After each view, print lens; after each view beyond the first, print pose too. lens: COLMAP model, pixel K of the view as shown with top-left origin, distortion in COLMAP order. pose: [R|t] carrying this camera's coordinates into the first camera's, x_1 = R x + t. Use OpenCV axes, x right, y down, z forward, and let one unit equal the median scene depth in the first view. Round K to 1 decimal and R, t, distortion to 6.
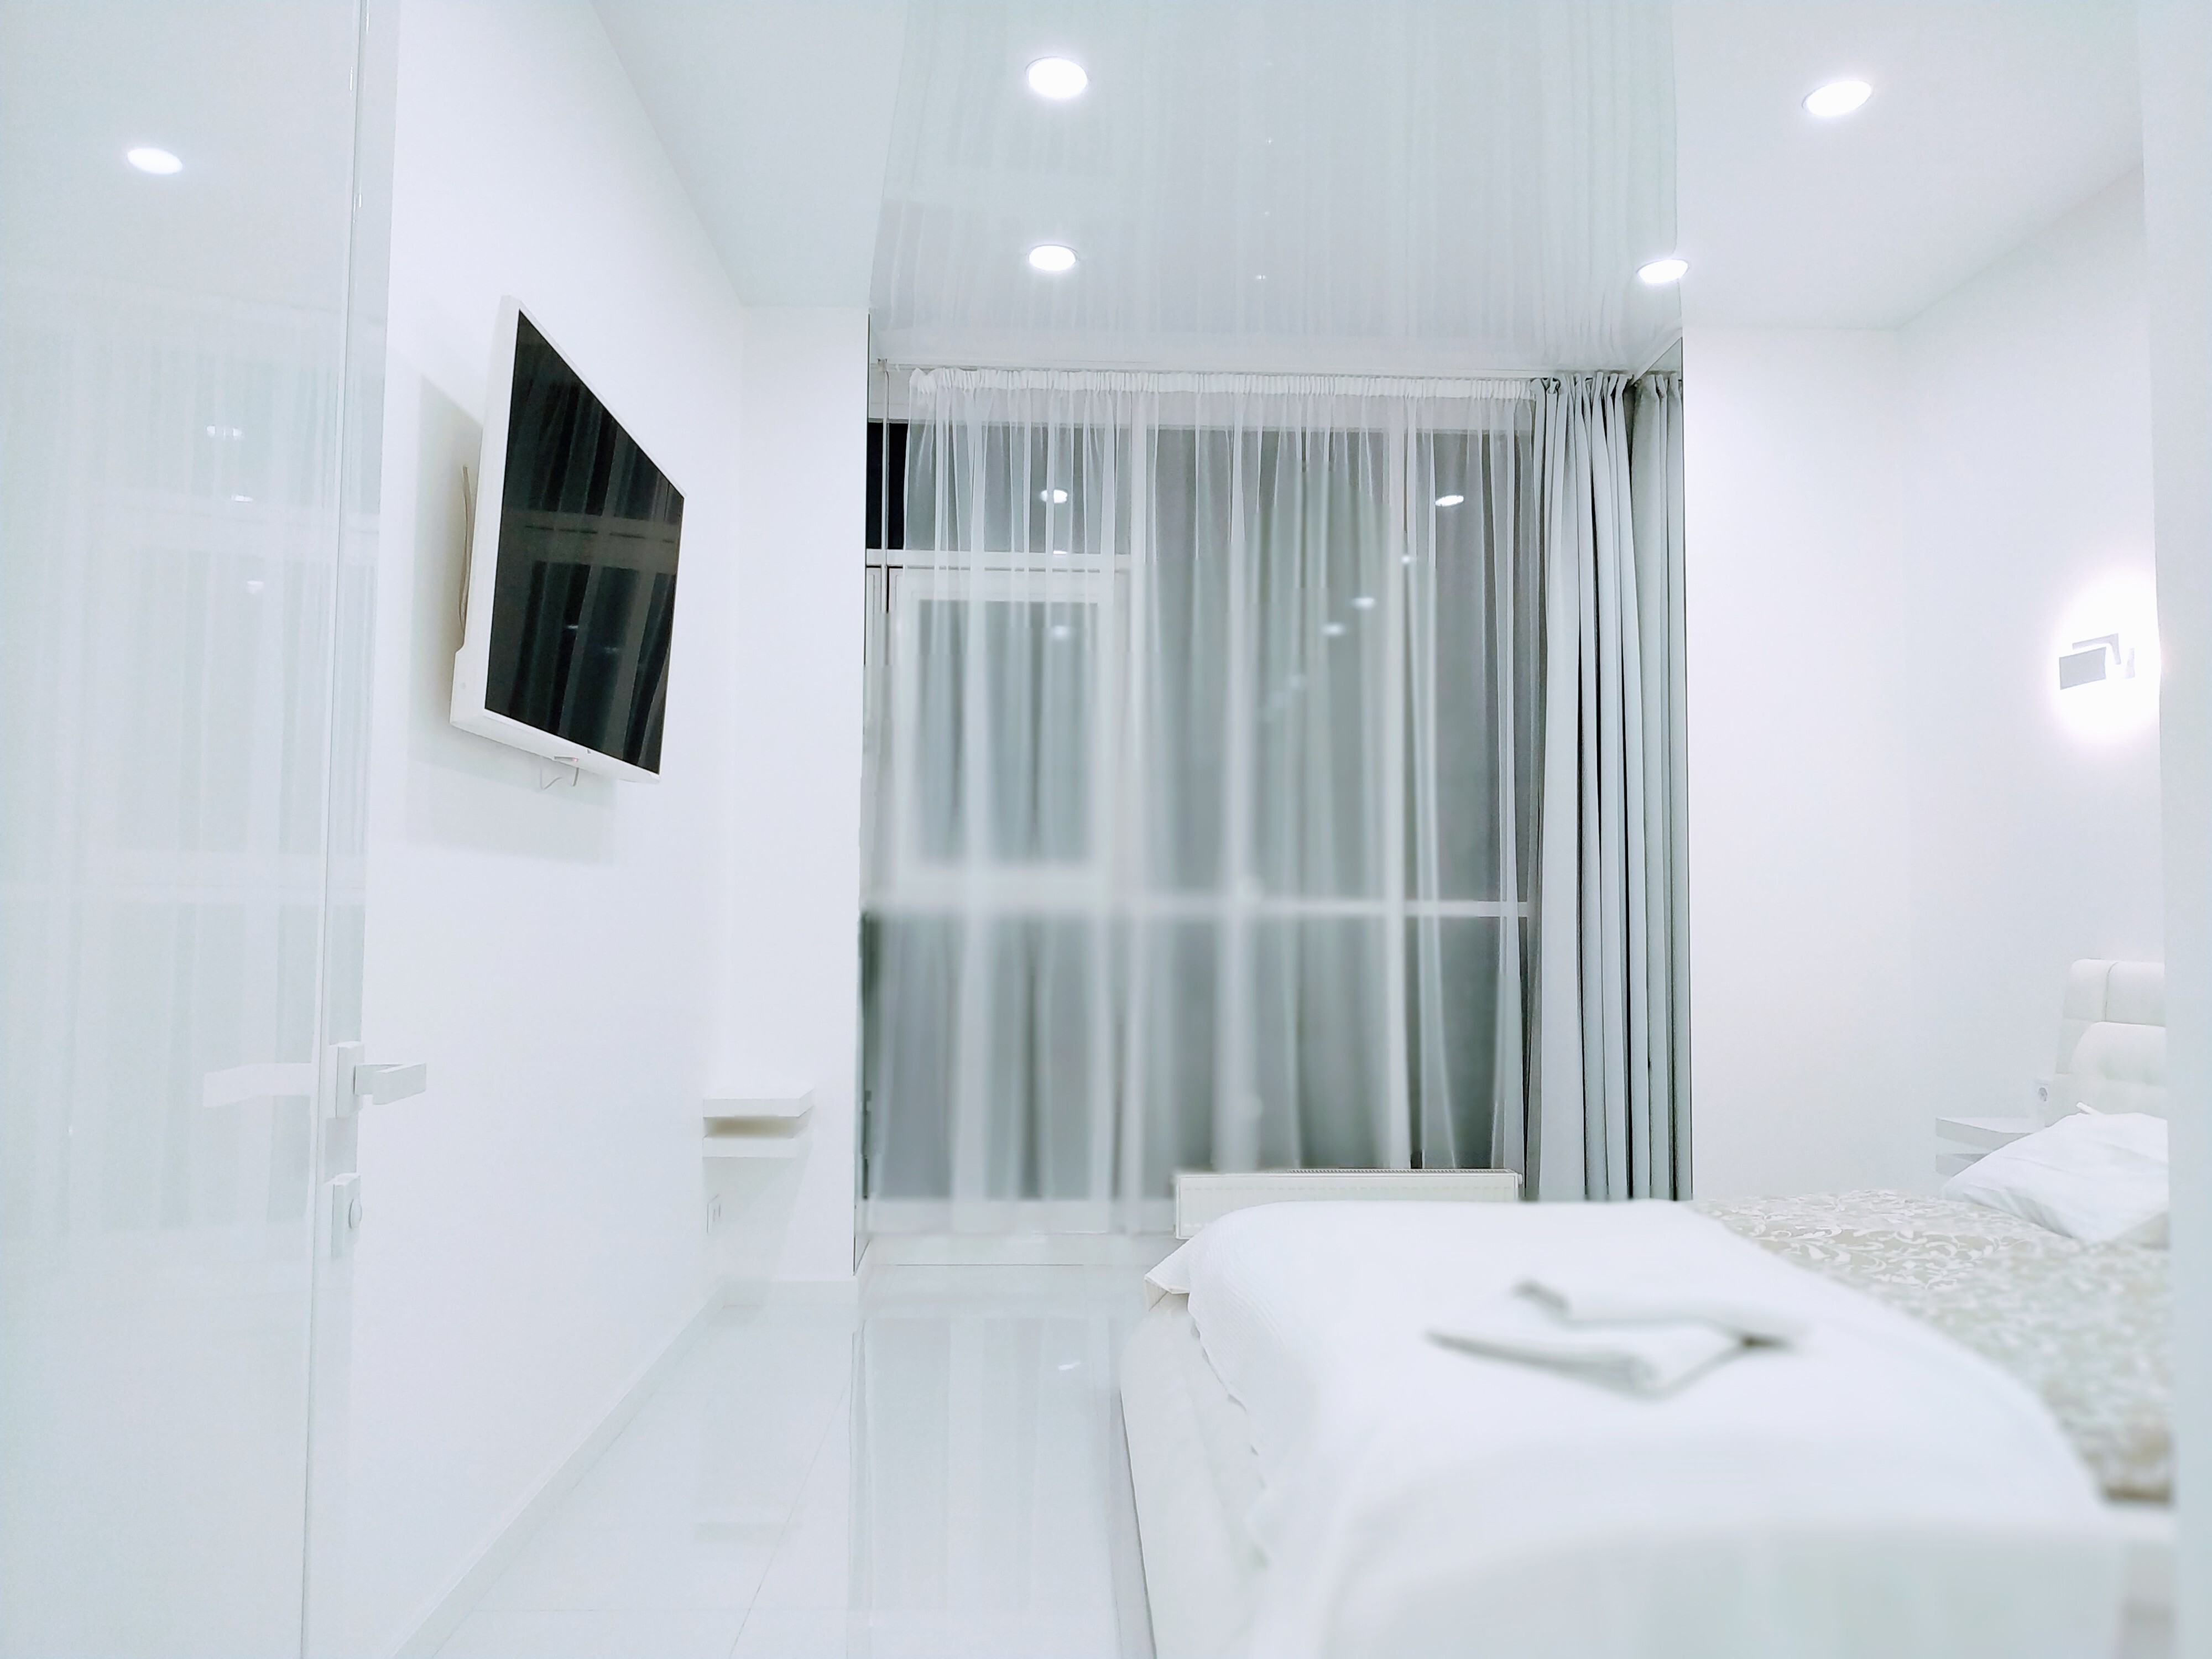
lens RADIAL K [[1547.5, 0, 1106.0], [0, 1547.5, 829.5], [0, 0, 1]] dist [0.092589, -0.103828]
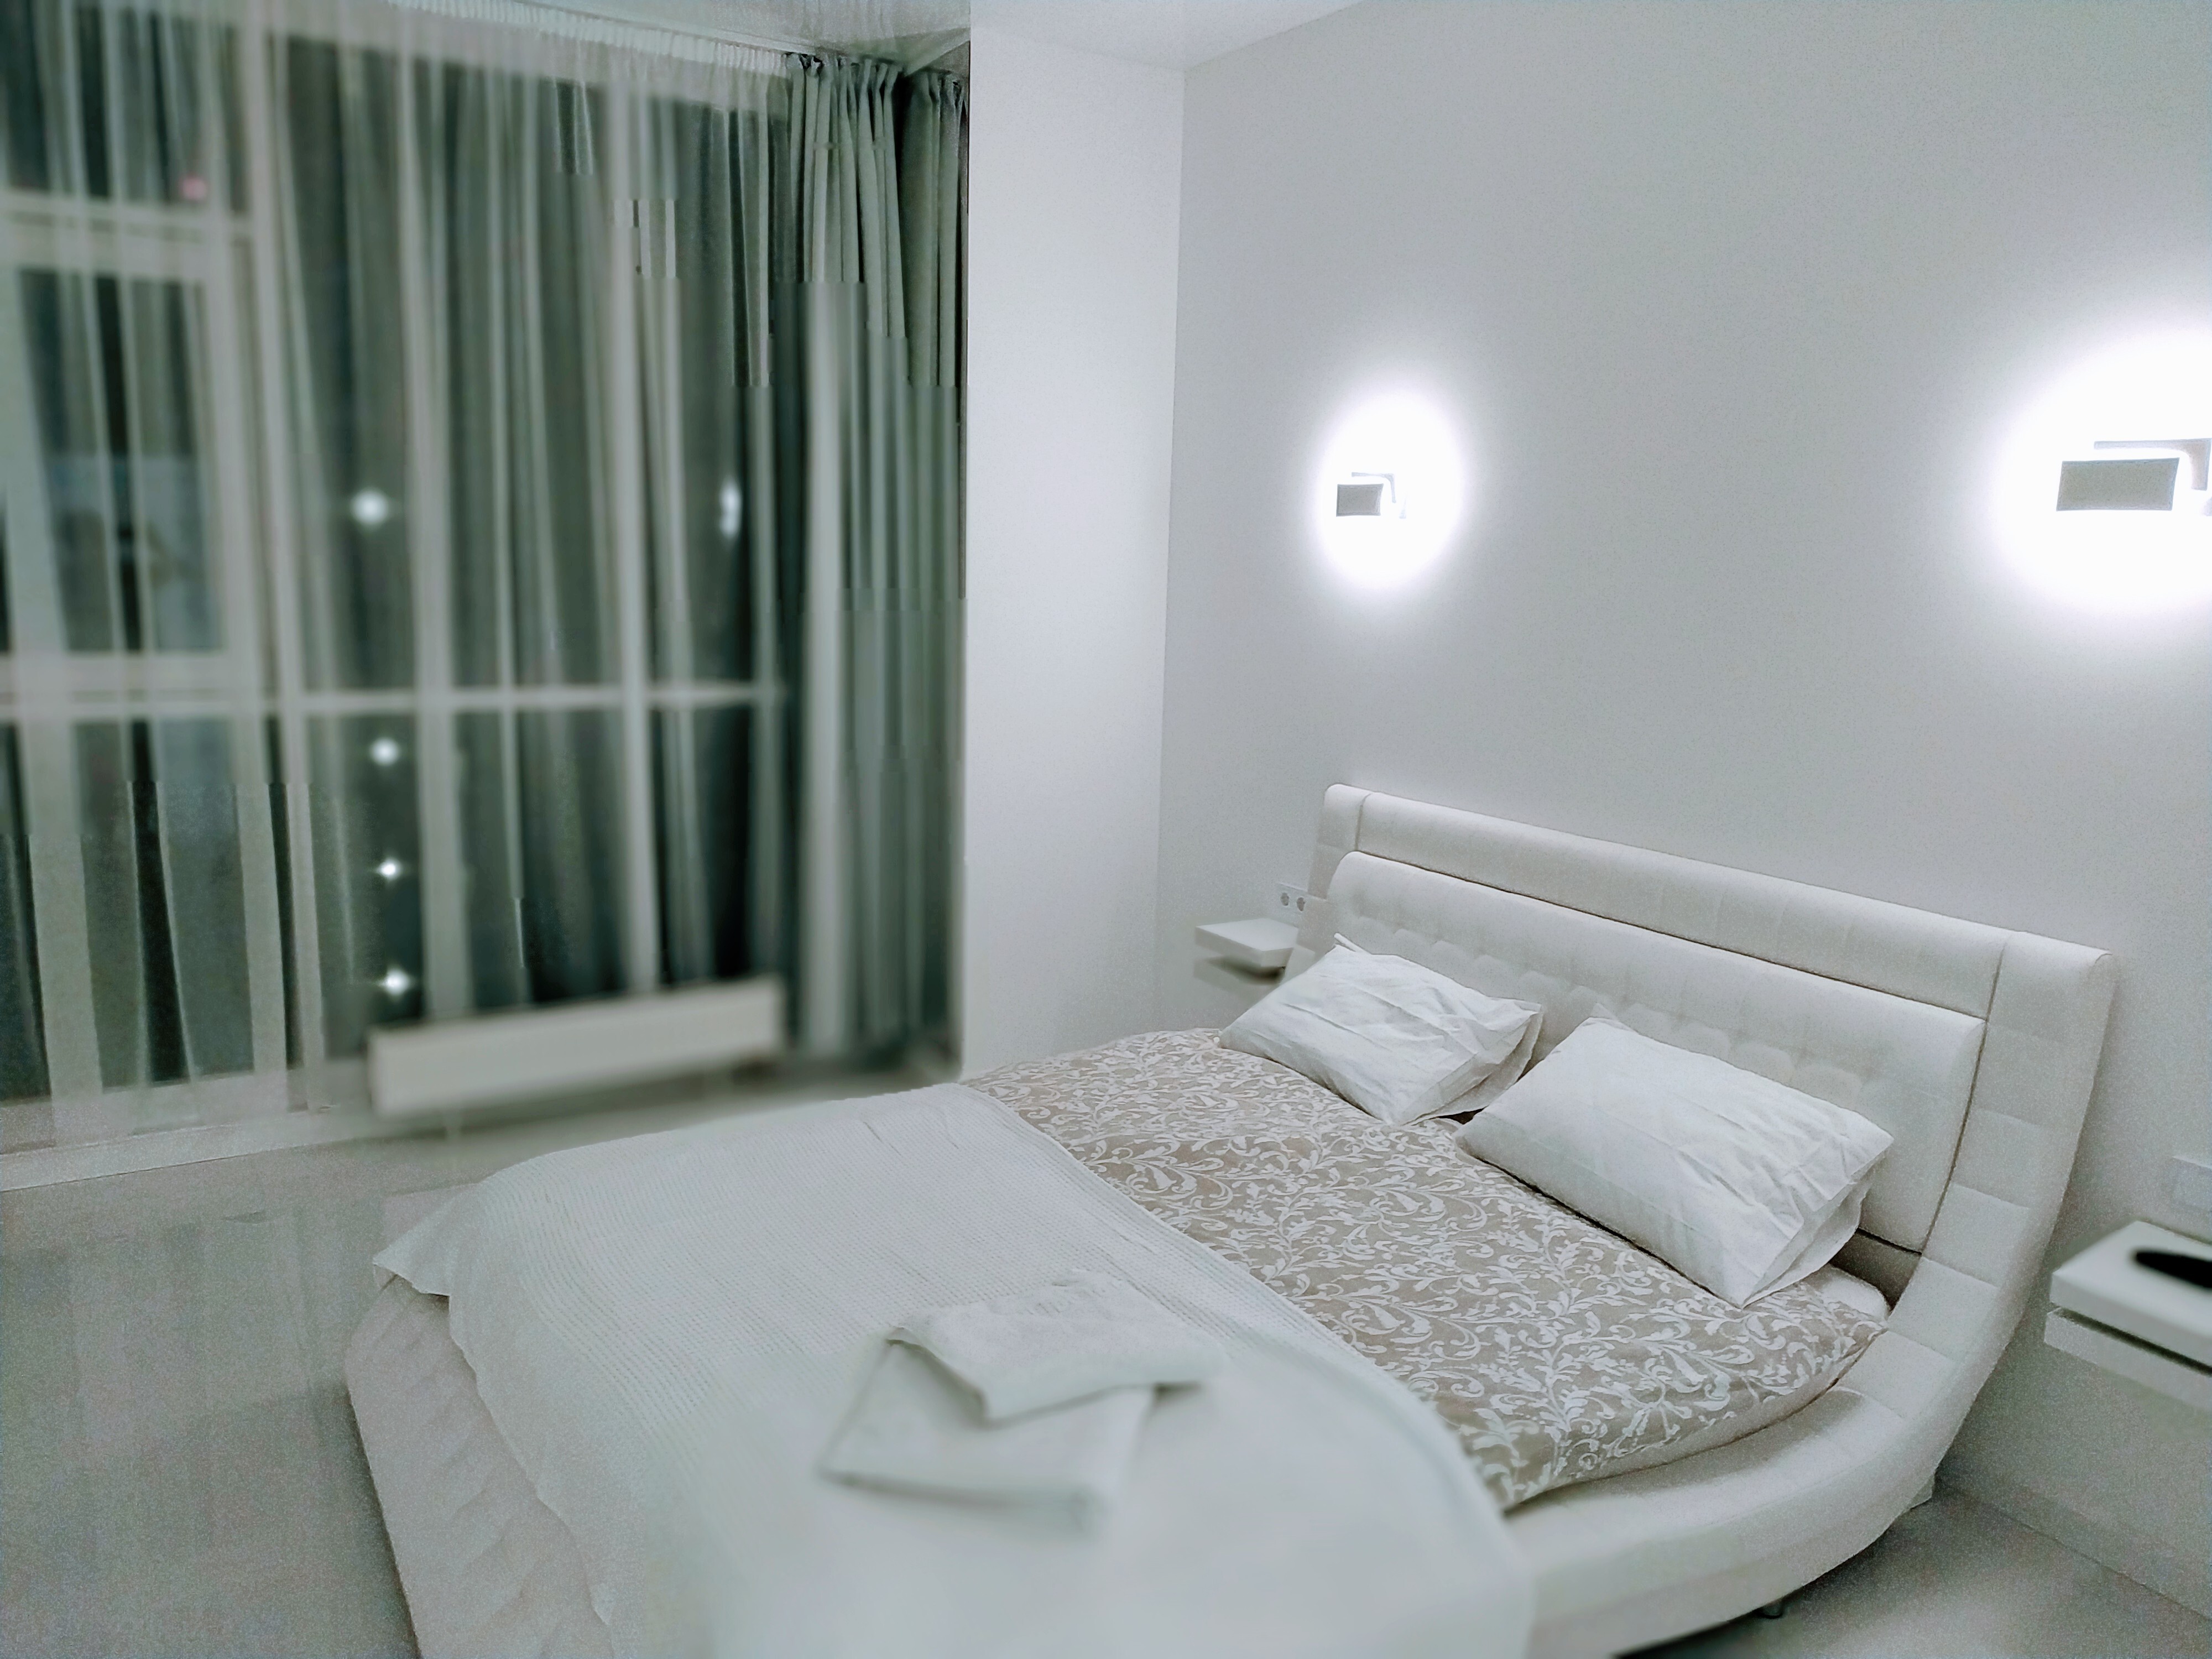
lens RADIAL K [[1575.3, 0, 1106.0], [0, 1575.3, 829.5], [0, 0, 1]] dist [-0.001016, -0.005272]
pose [[0.869783, -0.073018, 0.488002, -0.016740], [-0.041489, 0.974666, 0.219783, -0.079224], [-0.491687, -0.211411, 0.844718, 0.135018]]
